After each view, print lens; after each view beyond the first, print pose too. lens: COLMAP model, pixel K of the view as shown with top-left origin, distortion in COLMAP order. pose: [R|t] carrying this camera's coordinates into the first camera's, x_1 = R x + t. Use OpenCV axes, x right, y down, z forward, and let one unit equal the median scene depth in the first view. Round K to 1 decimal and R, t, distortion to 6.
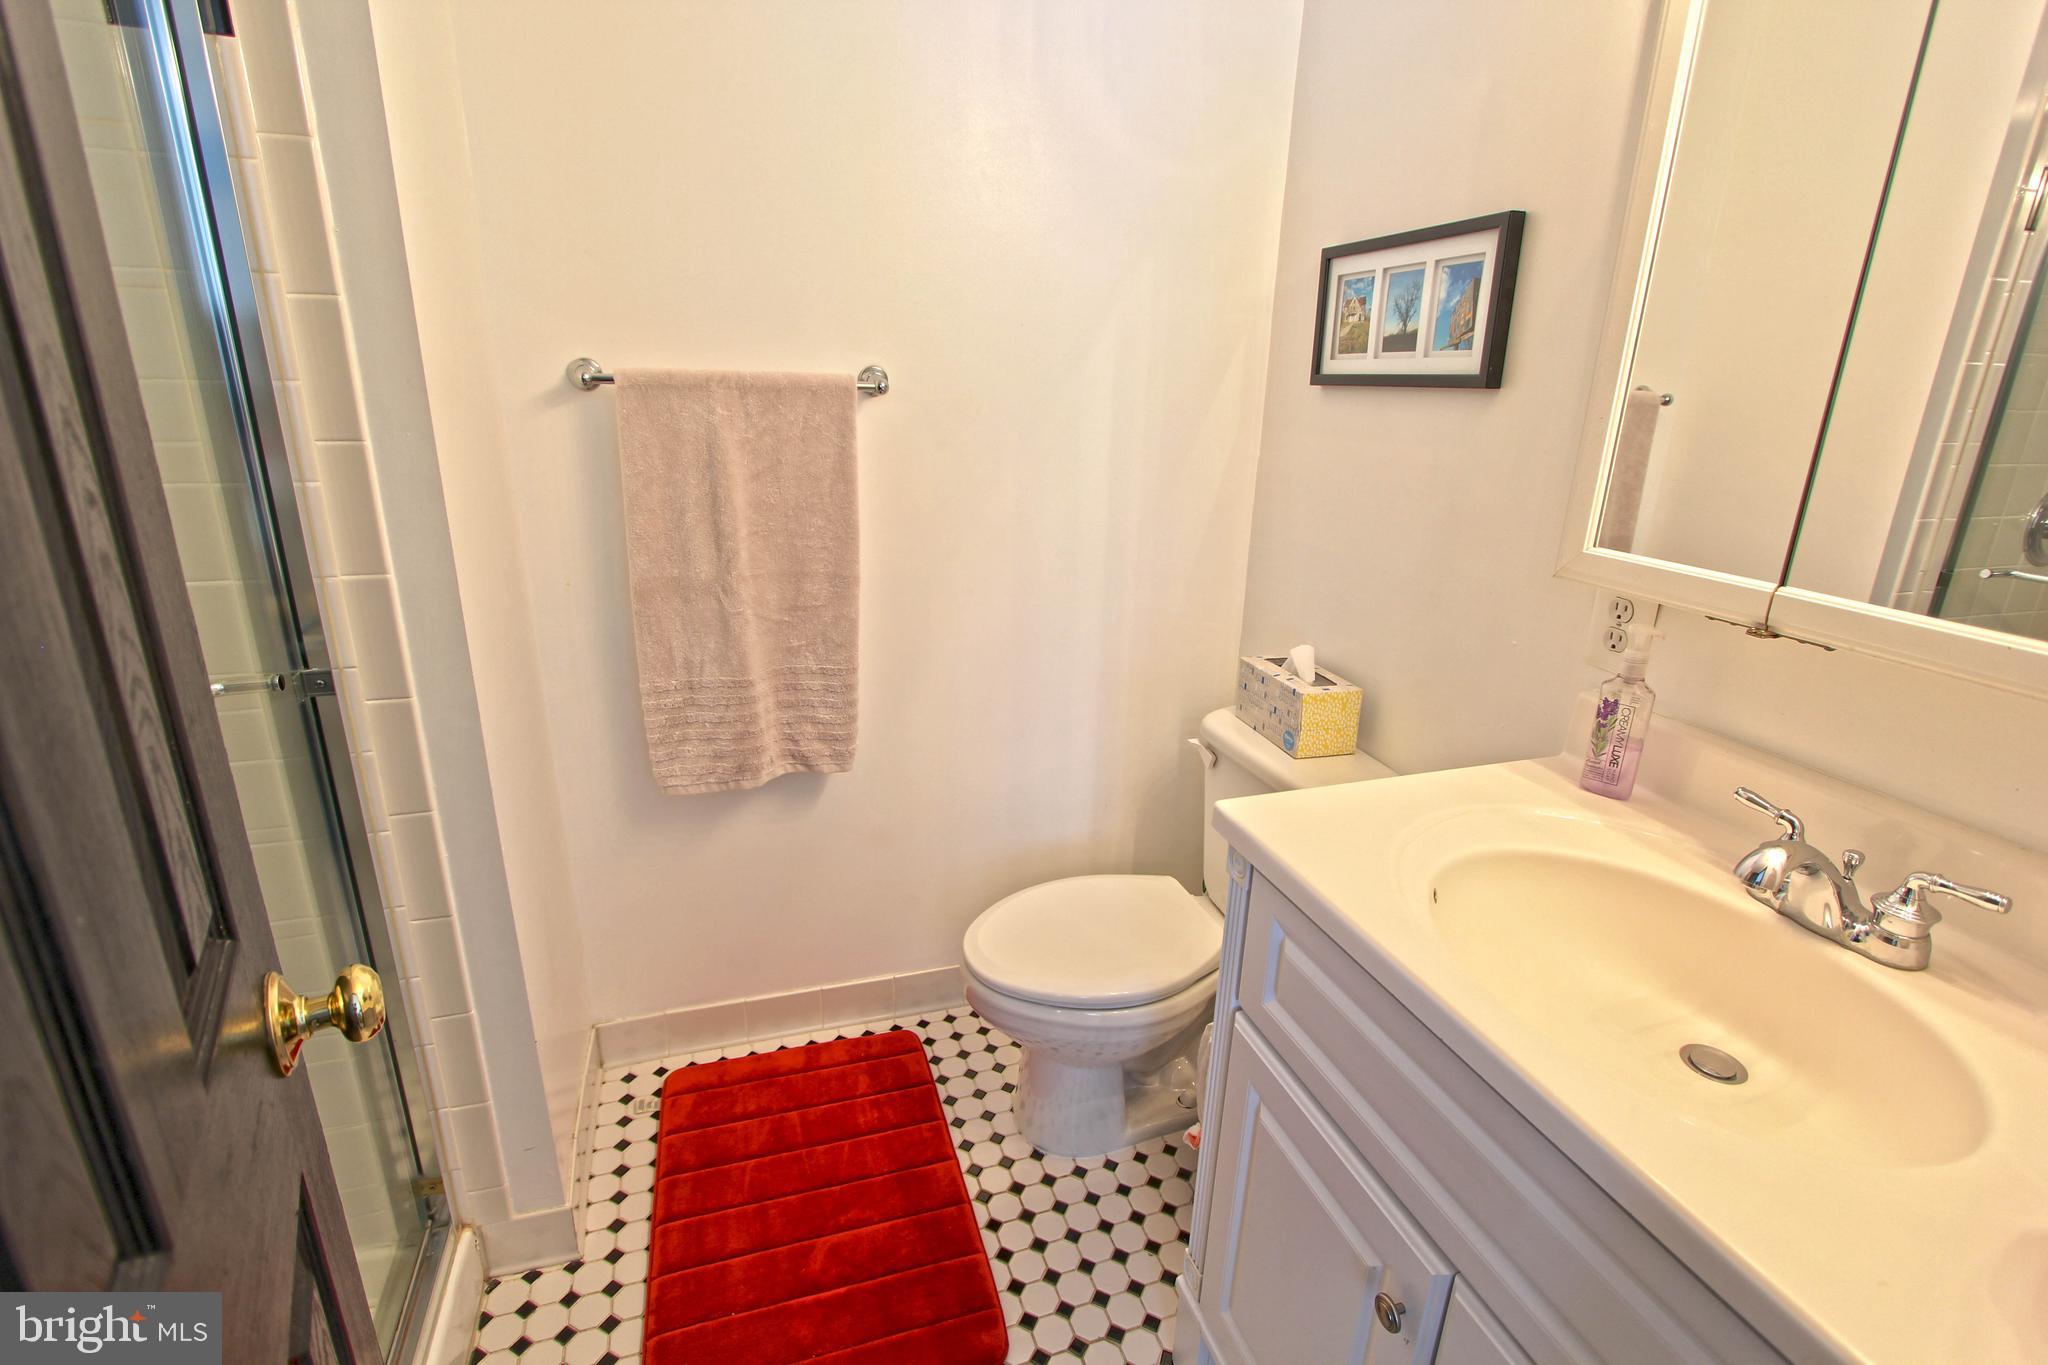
lens RADIAL K [[954.3, 0, 1025.1], [0, 954.3, 702.0], [0, 0, 1]] dist [-0.002800, -0.000259]
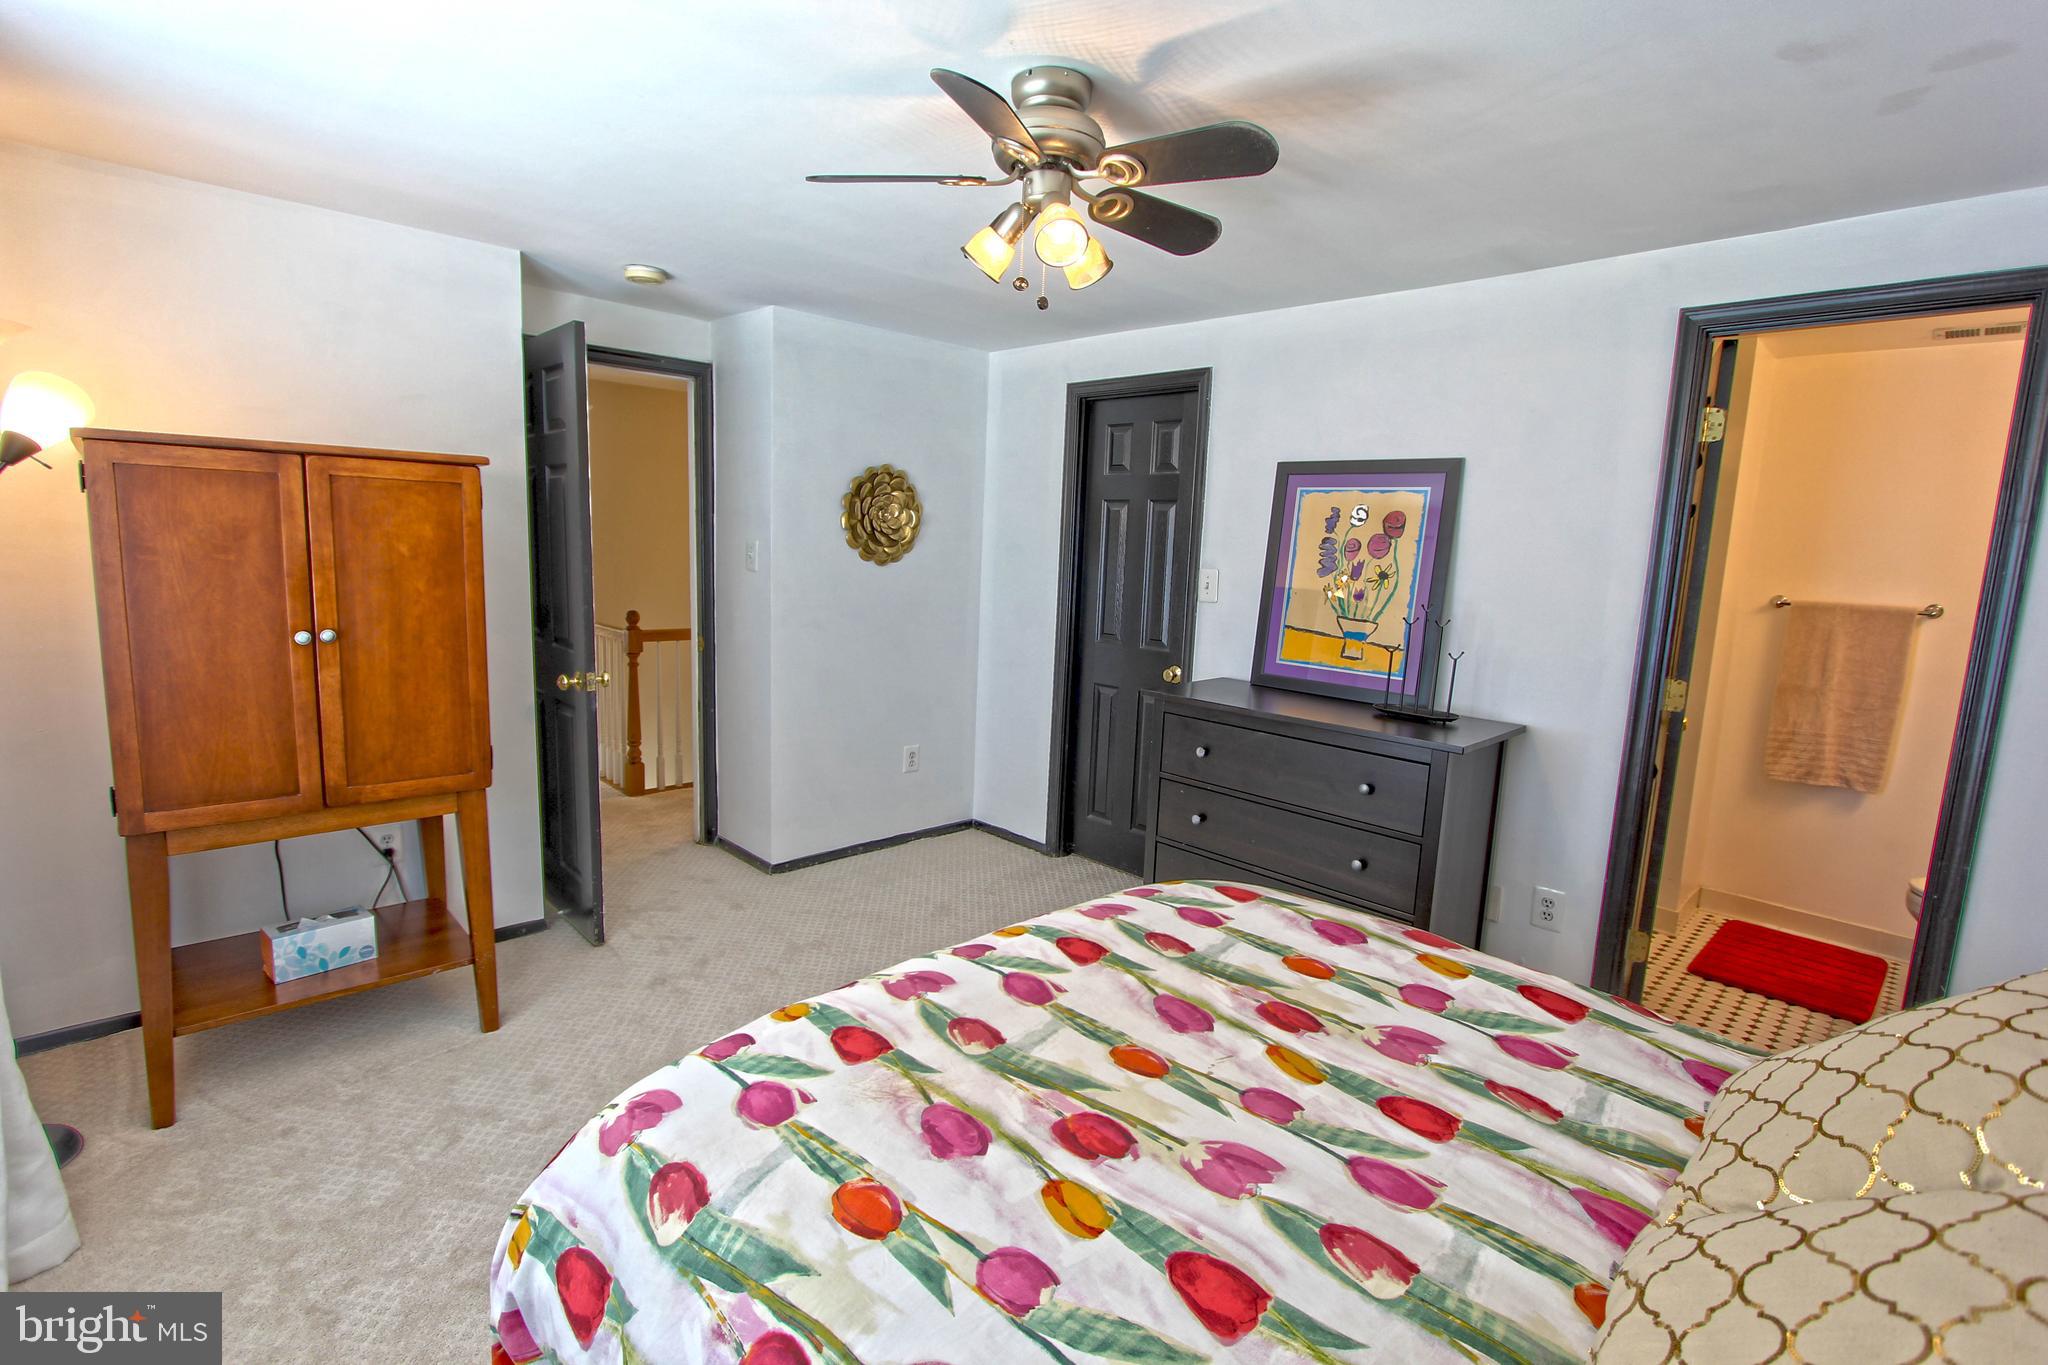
lens RADIAL K [[947.1, 0, 1033.7], [0, 947.1, 679.2], [0, 0, 1]] dist [-0.022362, 0.005204]
pose [[0.449805, 0.124487, -0.884409, 0.795374], [-0.306150, 0.951735, -0.021743, 0.466185], [0.839016, 0.280542, 0.466207, -1.605050]]
